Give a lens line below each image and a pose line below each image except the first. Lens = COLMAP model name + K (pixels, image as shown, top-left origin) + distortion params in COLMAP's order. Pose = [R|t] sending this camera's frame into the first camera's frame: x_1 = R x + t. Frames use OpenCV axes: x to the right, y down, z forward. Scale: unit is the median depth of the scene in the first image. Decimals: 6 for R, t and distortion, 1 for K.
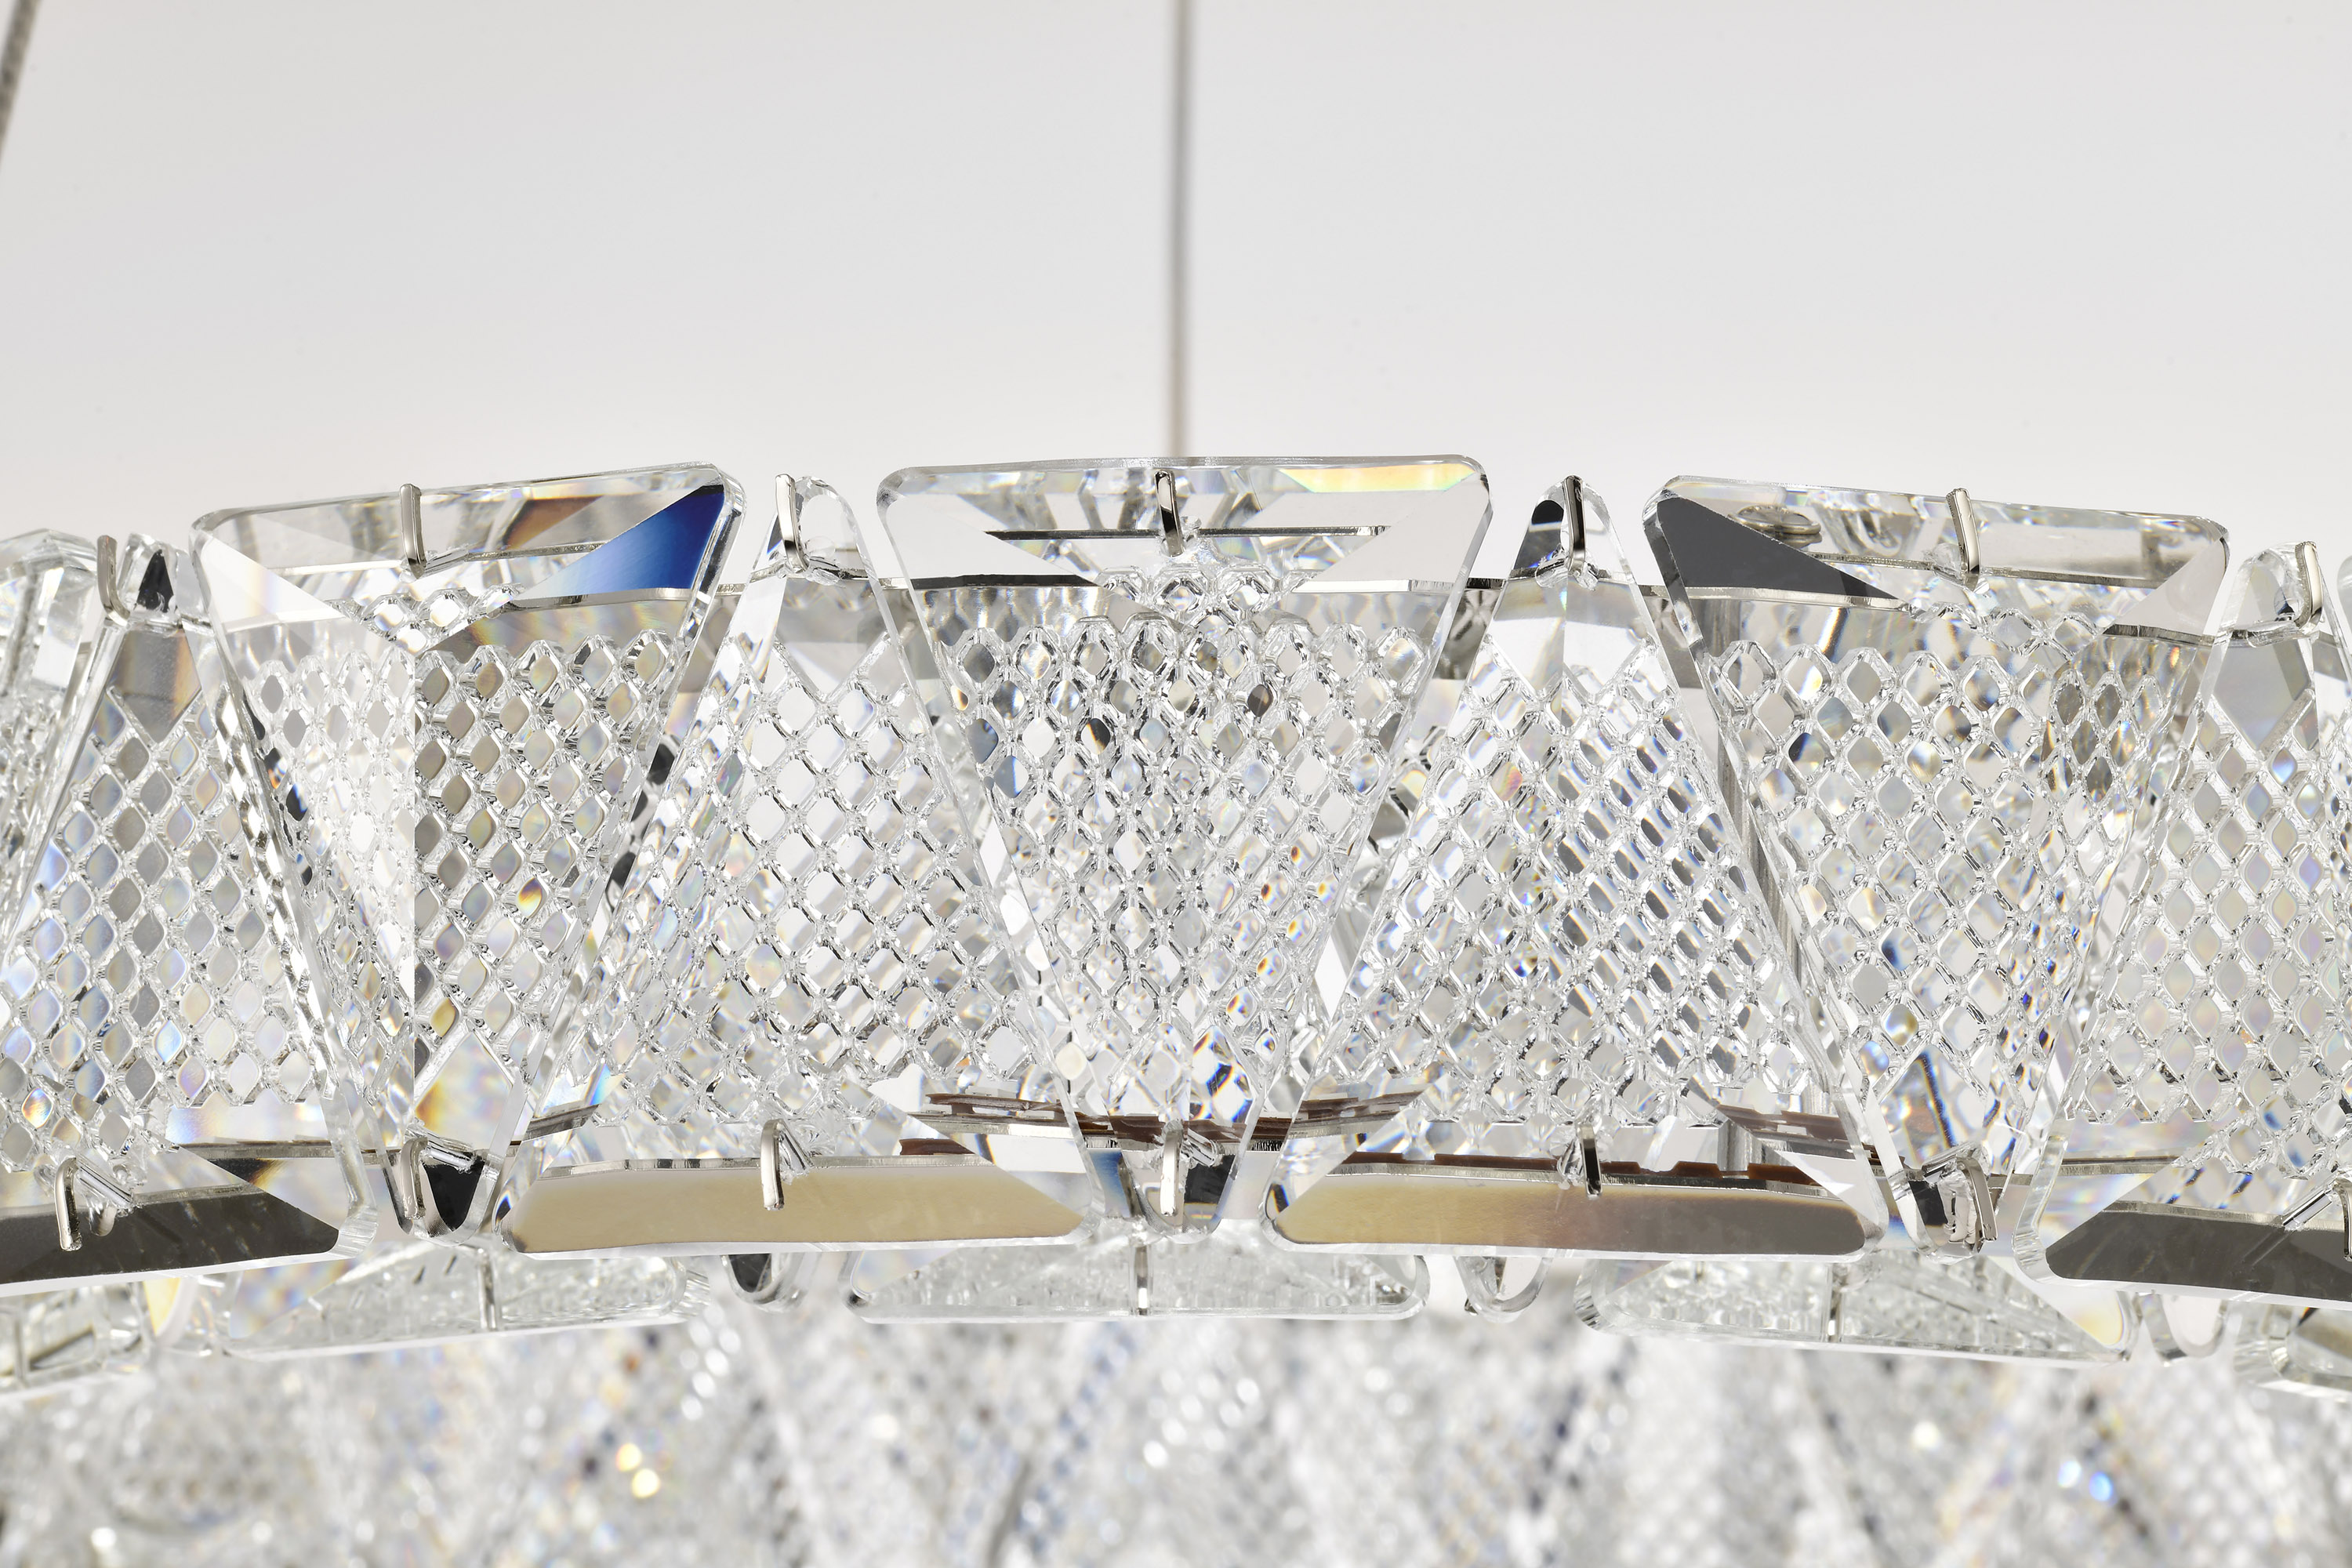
lens RADIAL K [[8165.7, 0, 1185.3], [0, 8165.7, 789.3], [0, 0, 1]] dist [0.083710, 0.000000]
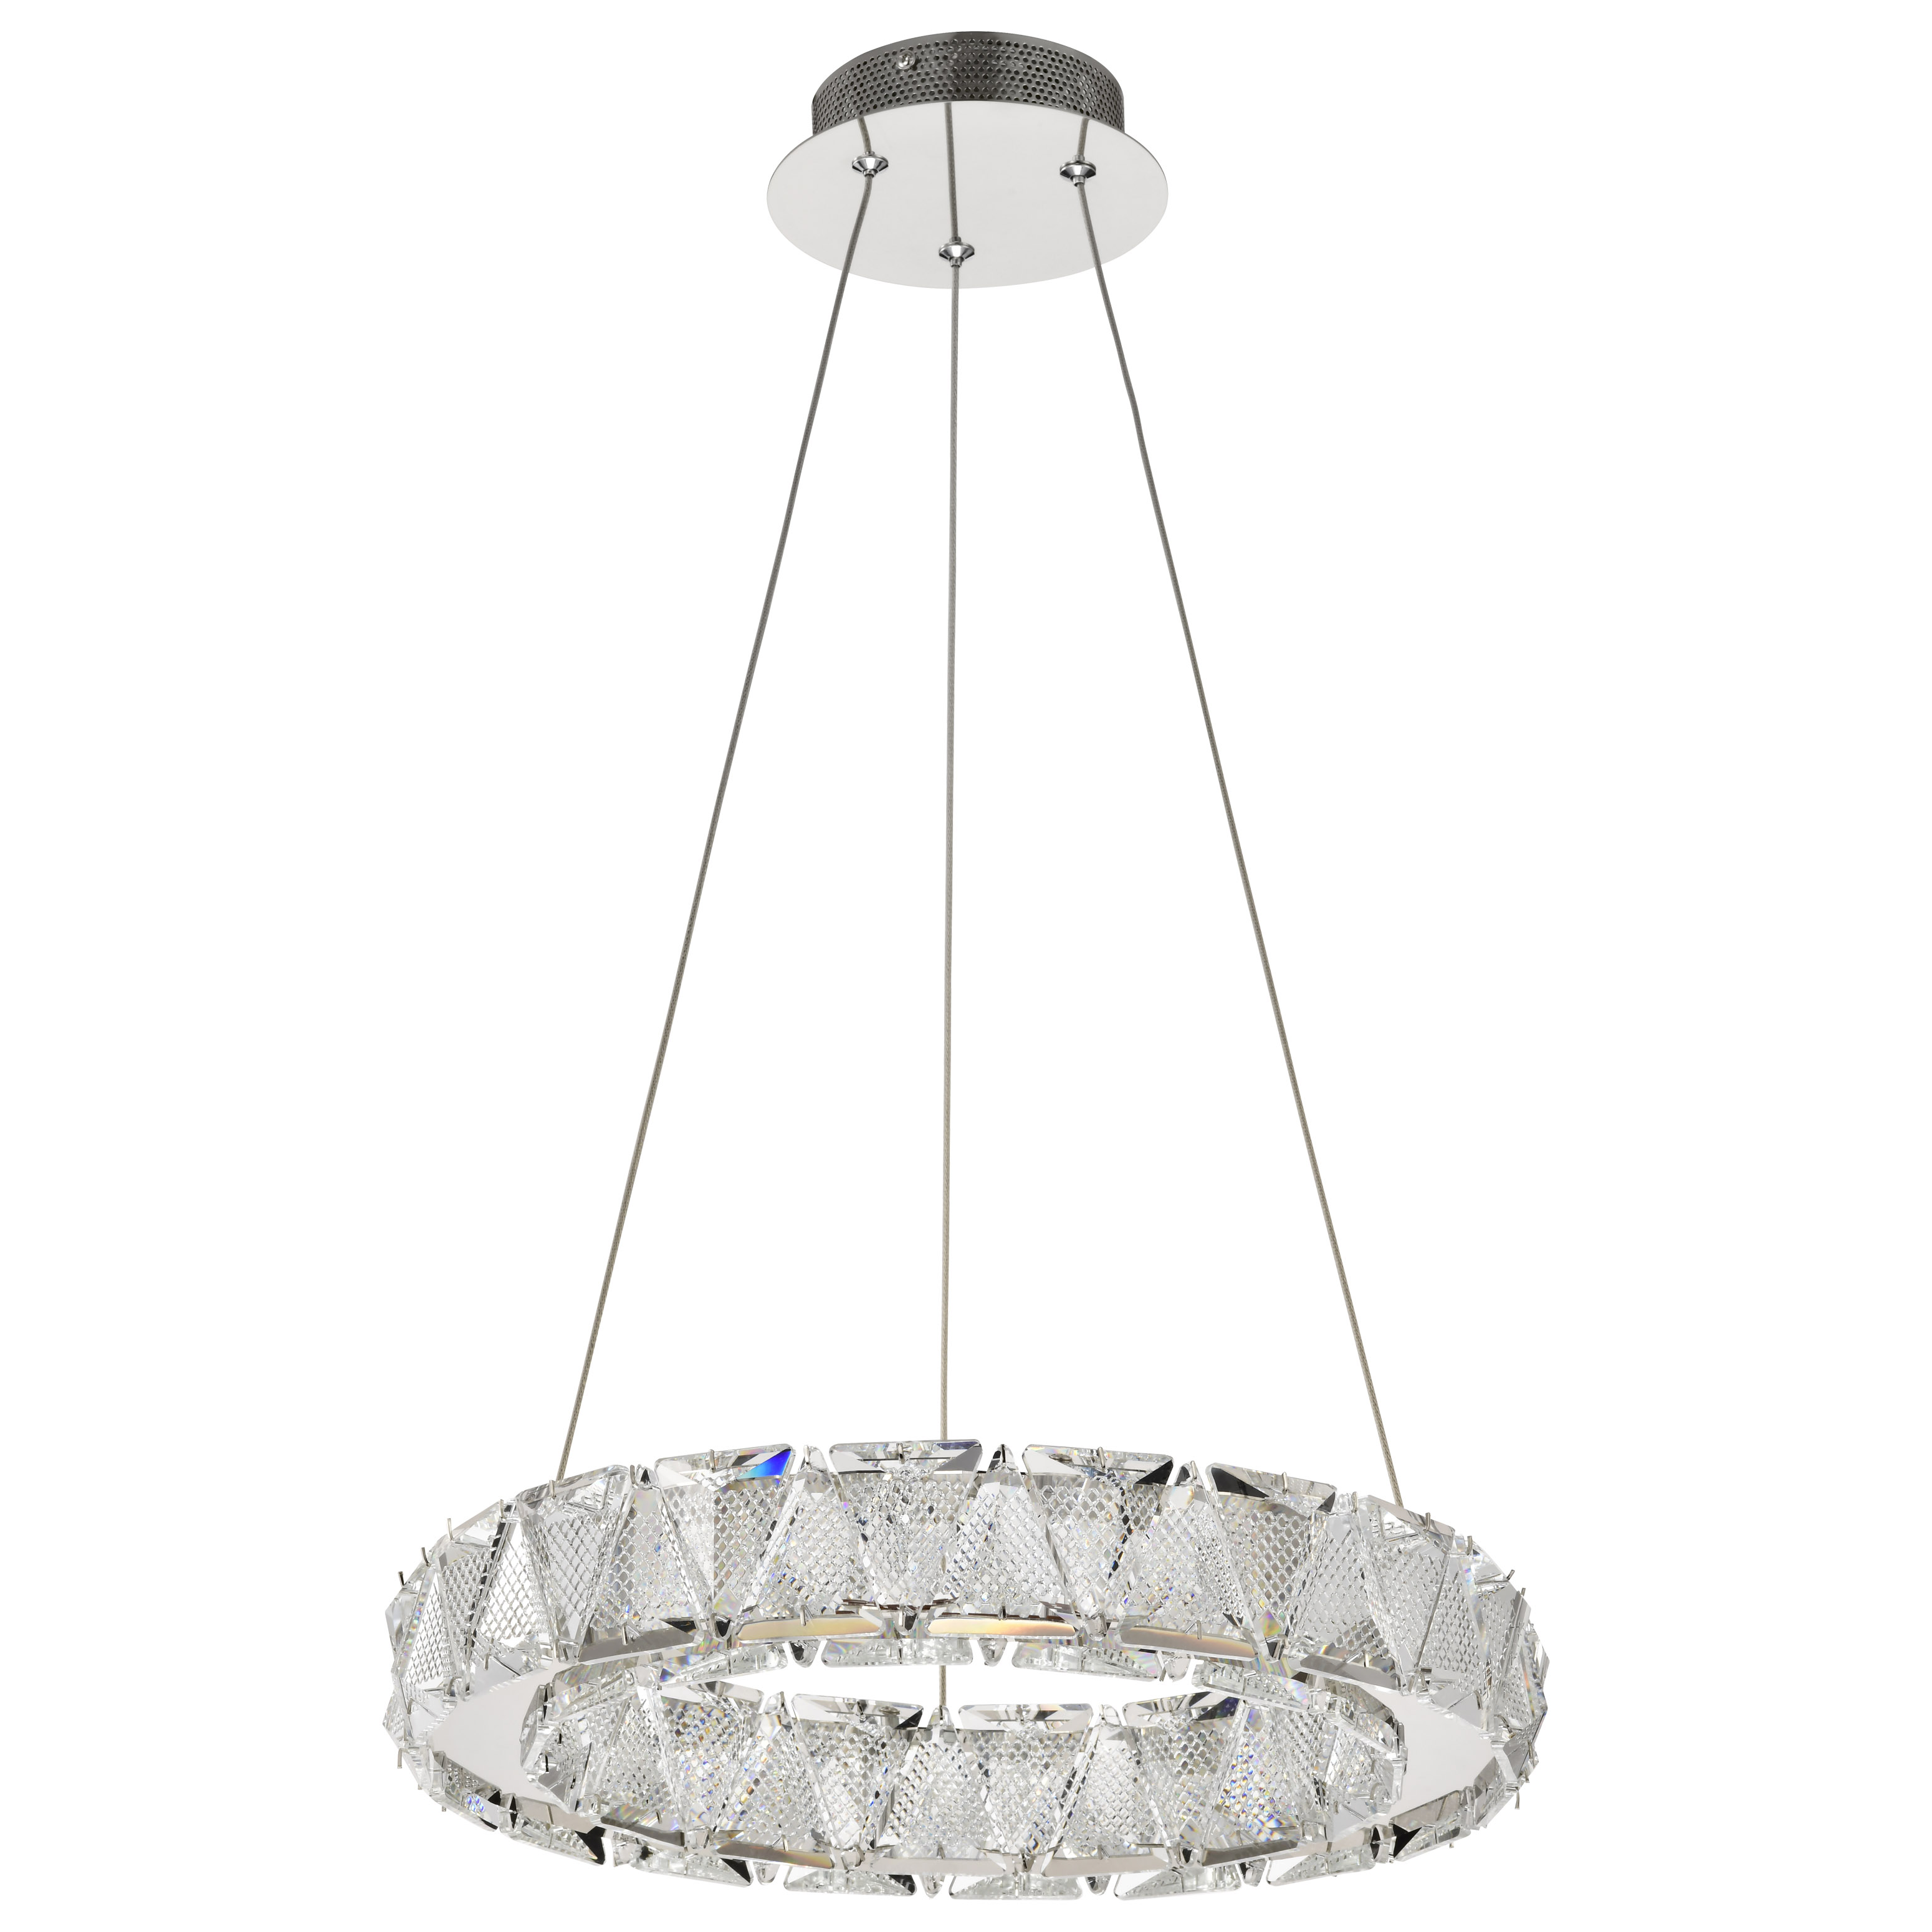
lens RADIAL K [[7898.7, 0, 981.1], [0, 7898.7, 977.9], [0, 0, 1]] dist [0.281586, 0.000000]
pose [[0.999332, -0.009919, -0.035185, 0.173400], [0.005634, 0.992778, -0.119836, 0.196707], [0.036120, 0.119558, 0.992170, -2.837803]]
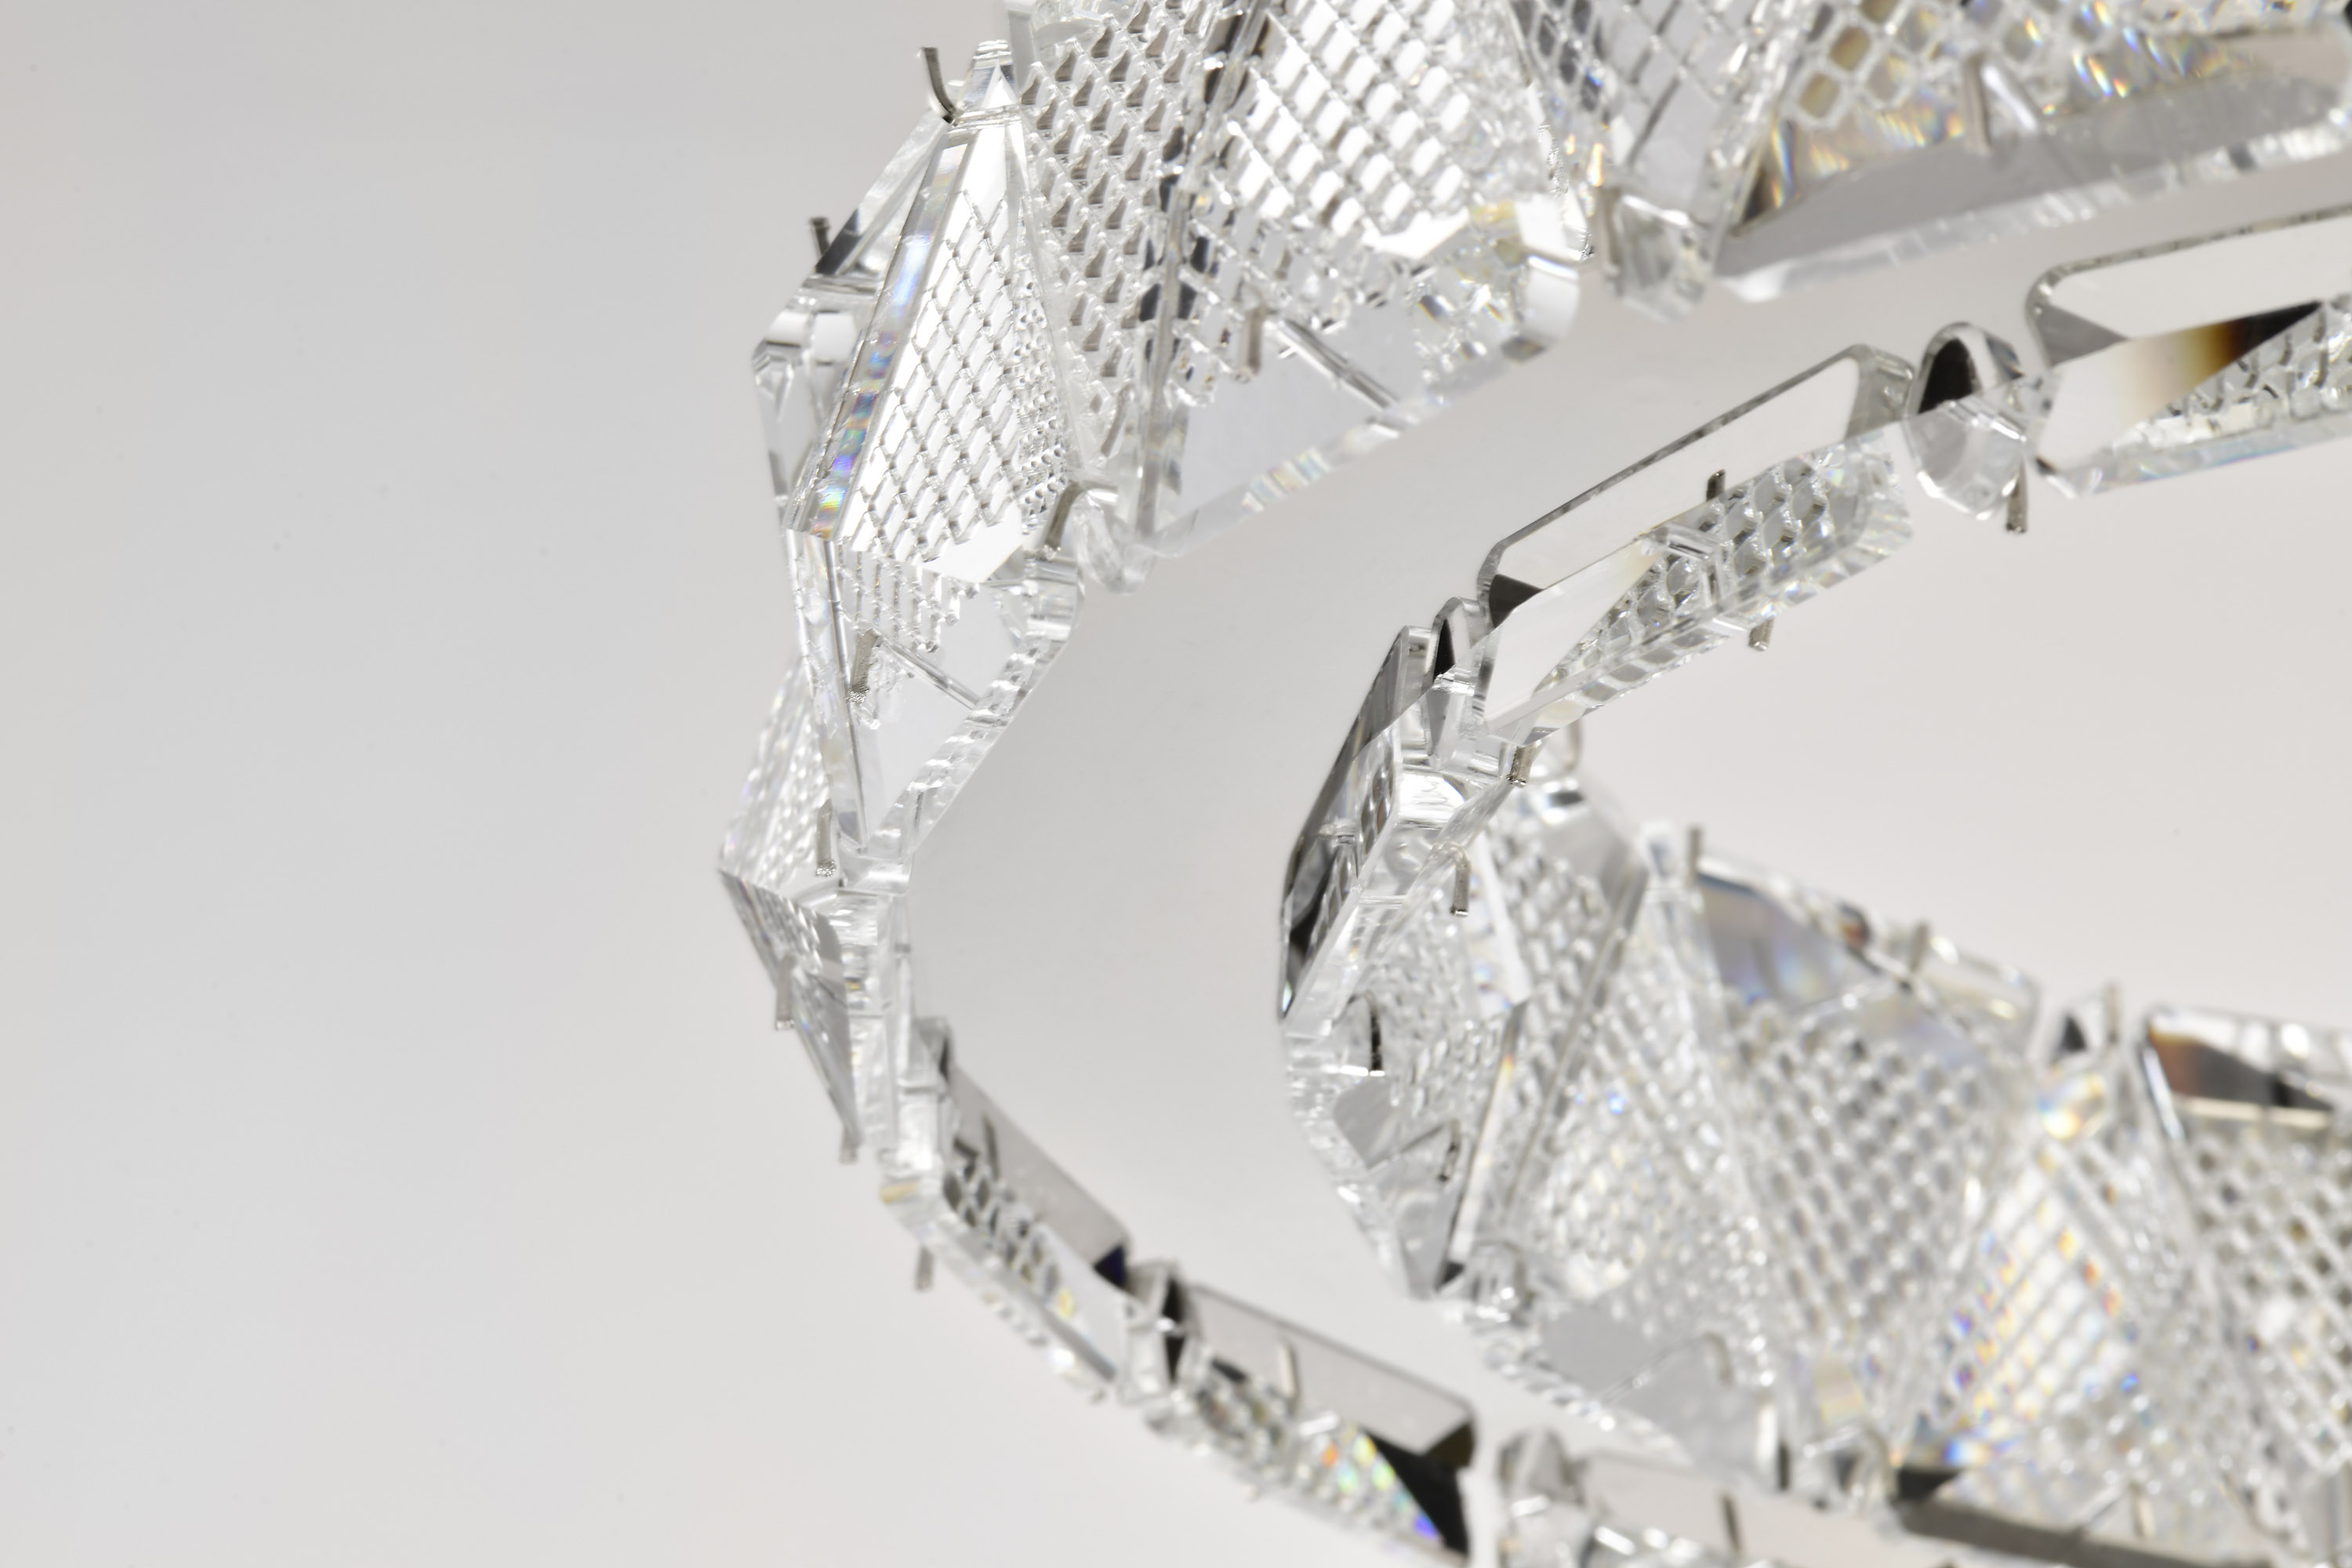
lens RADIAL K [[8165.7, 0, 1174.8], [0, 8165.7, 782.9], [0, 0, 1]] dist [0.083710, 0.000000]
pose [[0.999329, 0.019692, -0.030870, -0.191665], [-0.025224, 0.981355, -0.190544, 0.274611], [0.026542, 0.191195, 0.981193, 0.223672]]
